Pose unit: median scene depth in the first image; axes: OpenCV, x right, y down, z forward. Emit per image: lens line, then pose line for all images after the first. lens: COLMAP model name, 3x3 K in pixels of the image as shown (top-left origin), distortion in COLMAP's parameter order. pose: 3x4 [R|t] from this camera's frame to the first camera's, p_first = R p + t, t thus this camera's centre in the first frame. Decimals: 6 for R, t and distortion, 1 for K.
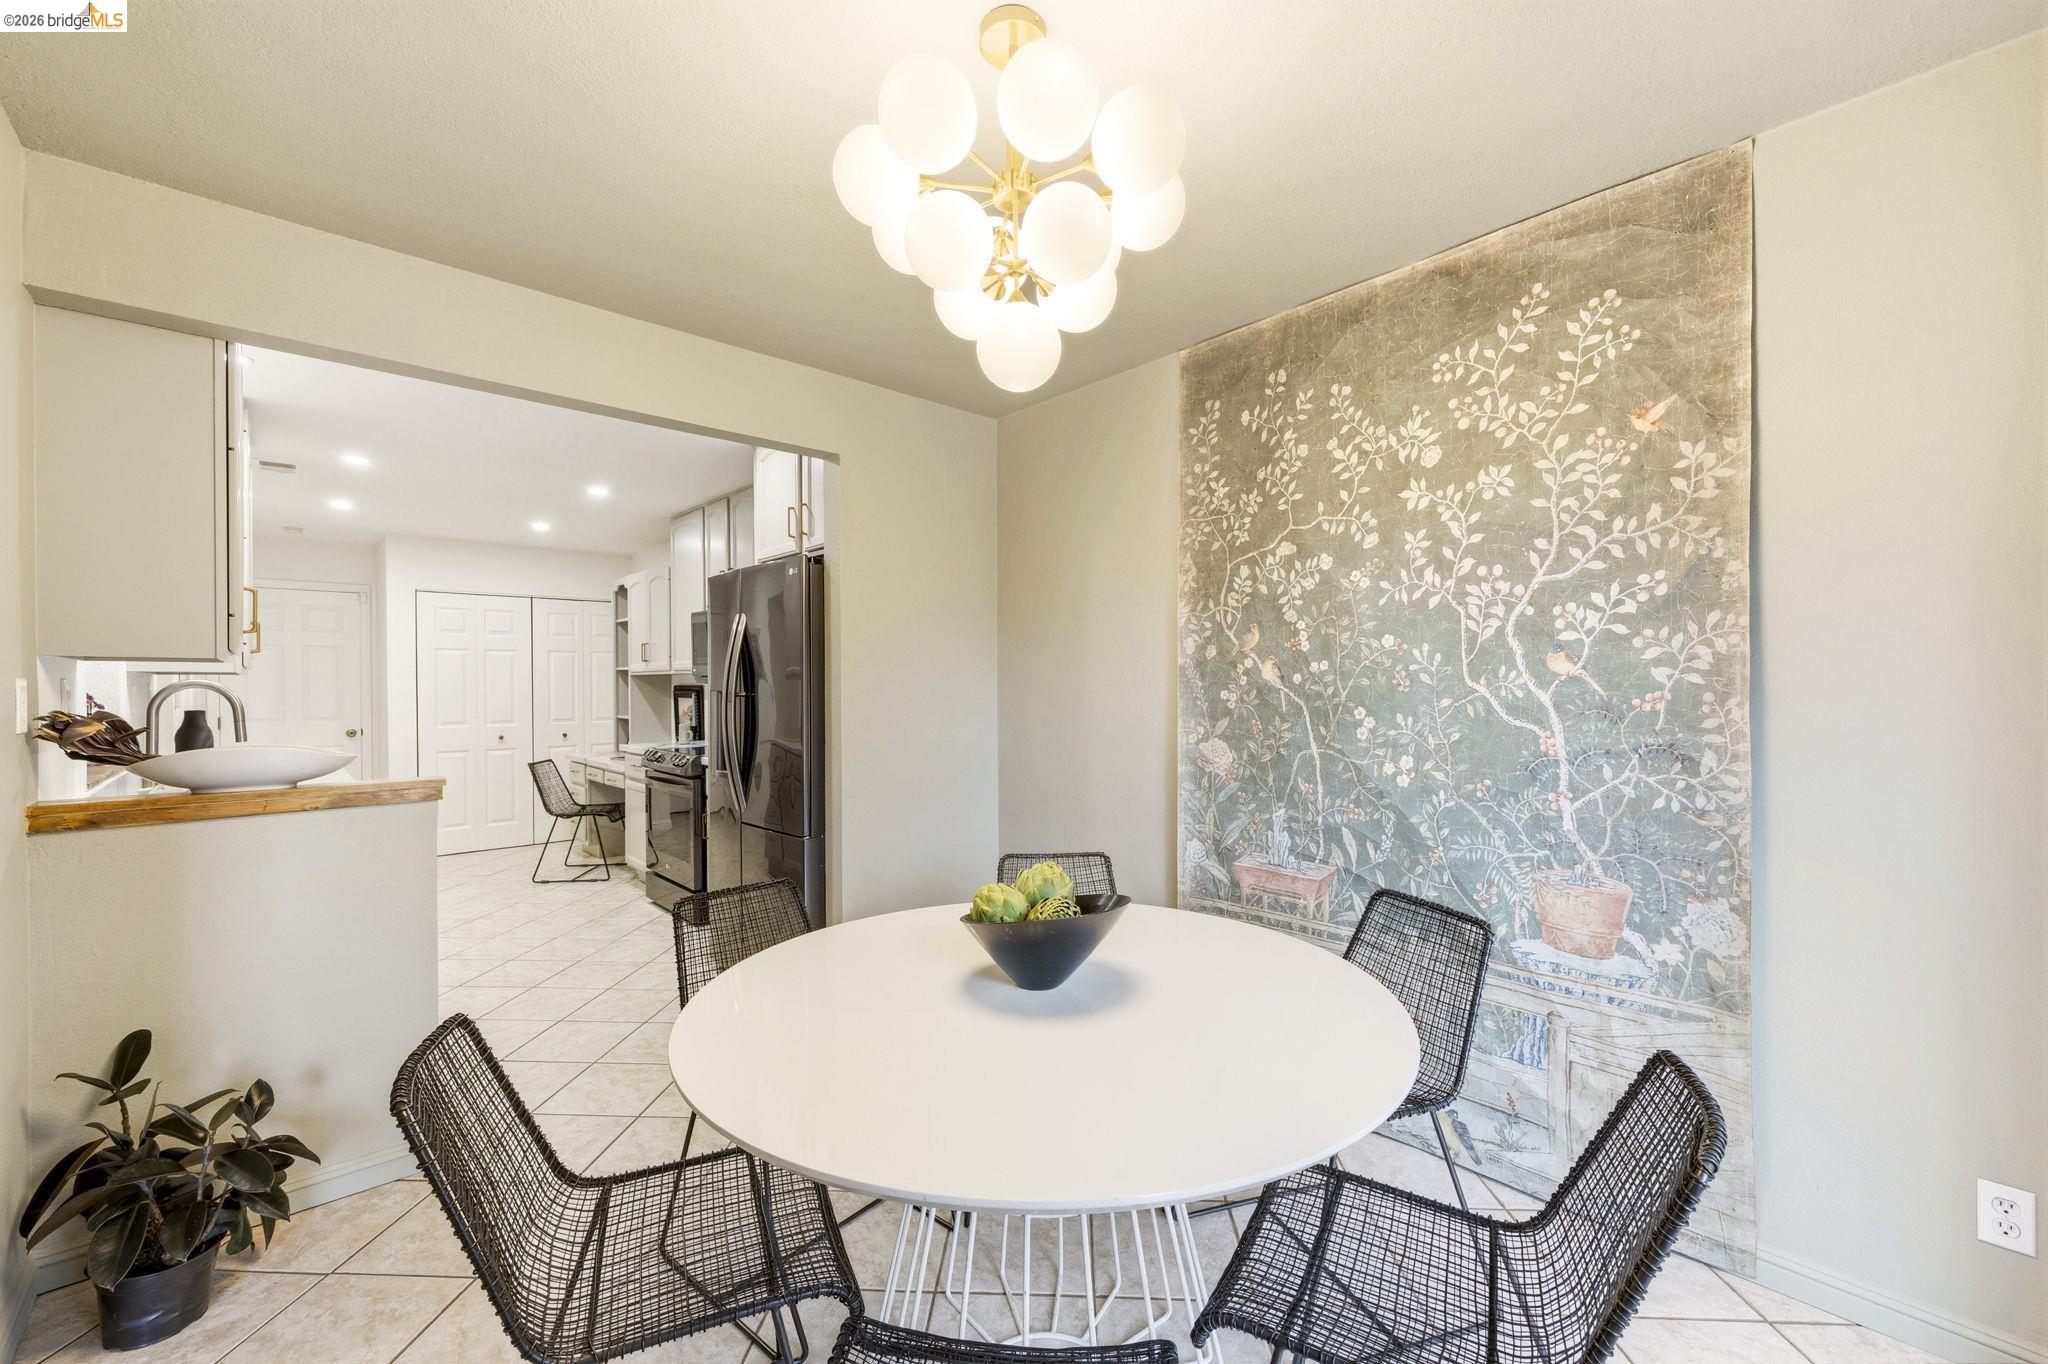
lens RADIAL K [[826.4, 0, 1023.7], [0, 826.4, 686.6], [0, 0, 1]] dist [0.000039, 0.000388]
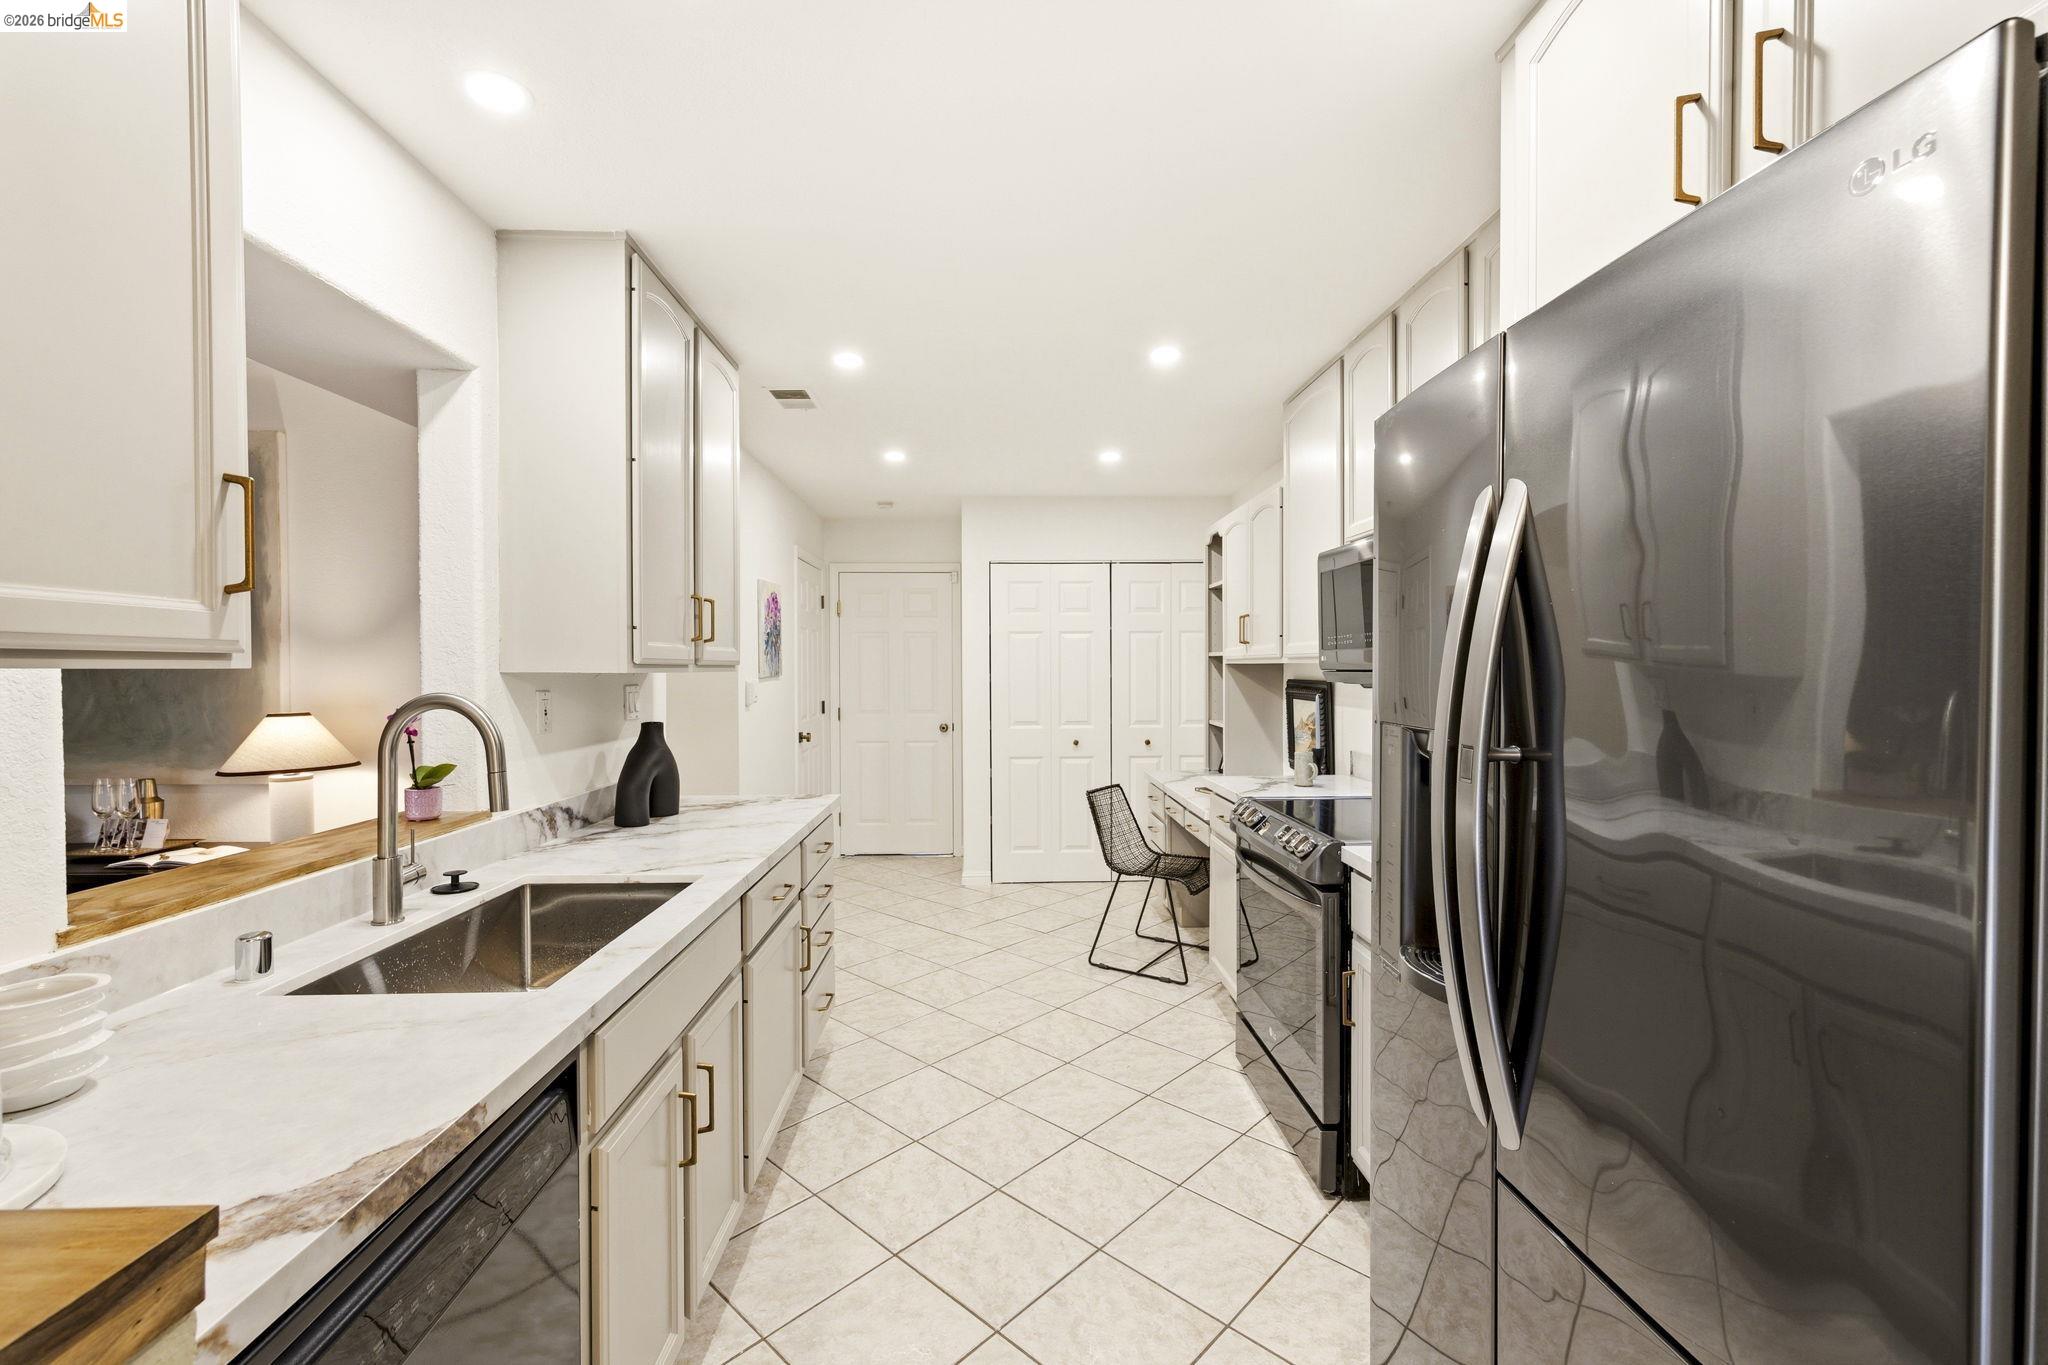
lens RADIAL K [[826.4, 0, 1023.7], [0, 826.4, 687.1], [0, 0, 1]] dist [0.000039, 0.000388]
pose [[0.758691, 0.017268, -0.651221, -0.176389], [-0.001117, 0.999682, 0.025206, -0.012982], [0.651449, -0.018396, 0.758469, 0.417802]]
